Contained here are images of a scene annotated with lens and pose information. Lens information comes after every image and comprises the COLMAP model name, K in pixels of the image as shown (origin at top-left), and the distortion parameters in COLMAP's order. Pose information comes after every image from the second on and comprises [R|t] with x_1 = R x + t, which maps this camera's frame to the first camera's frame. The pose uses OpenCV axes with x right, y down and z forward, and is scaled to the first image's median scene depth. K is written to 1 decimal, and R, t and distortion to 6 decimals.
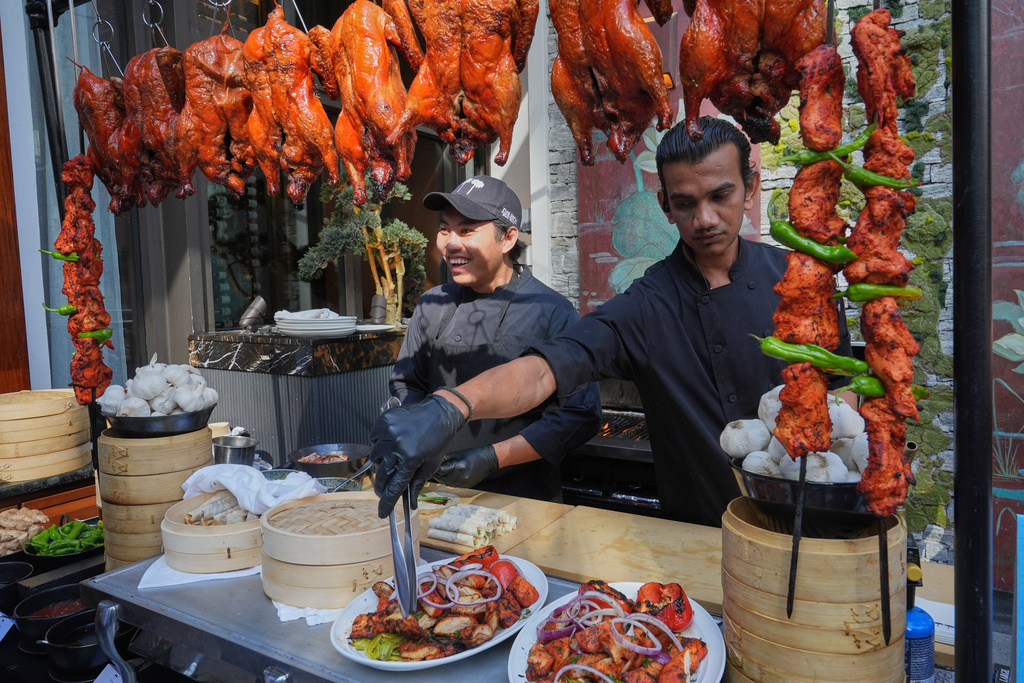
lens RADIAL K [[709.3, 0, 512.6], [0, 709.3, 343.2], [0, 0, 1]] dist [0.001302, 0.000413]
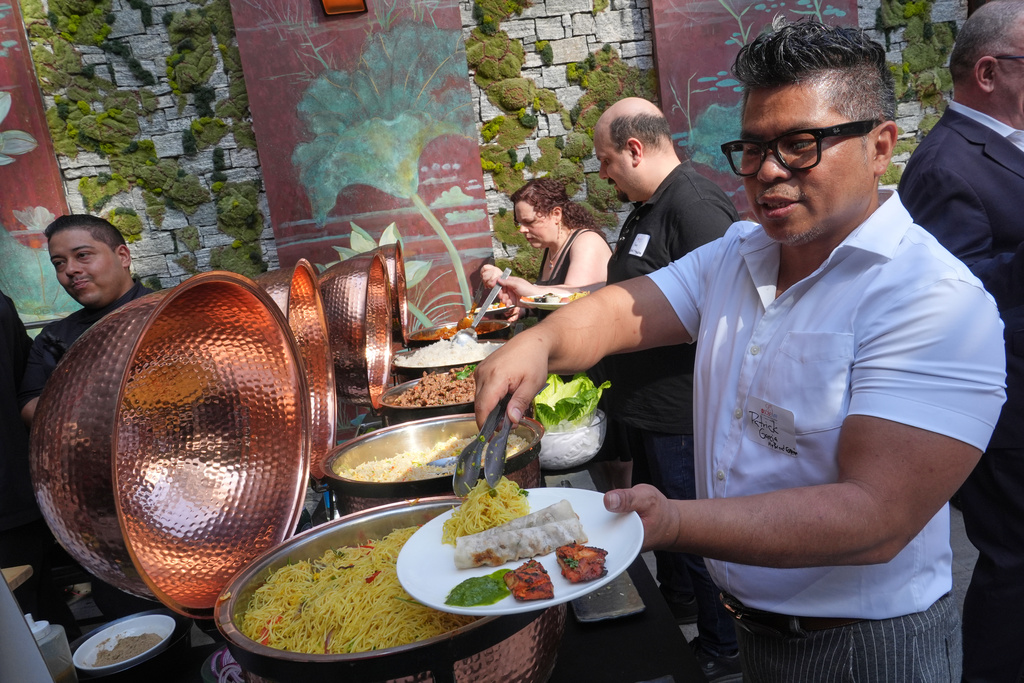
lens RADIAL K [[709.3, 0, 512.6], [0, 709.3, 341.5], [0, 0, 1]] dist [0.001302, 0.000413]
pose [[0.785453, -0.180181, 0.592113, 0.255082], [0.157946, 0.983363, 0.089720, -0.006710], [-0.598428, 0.023051, 0.800845, -0.059231]]
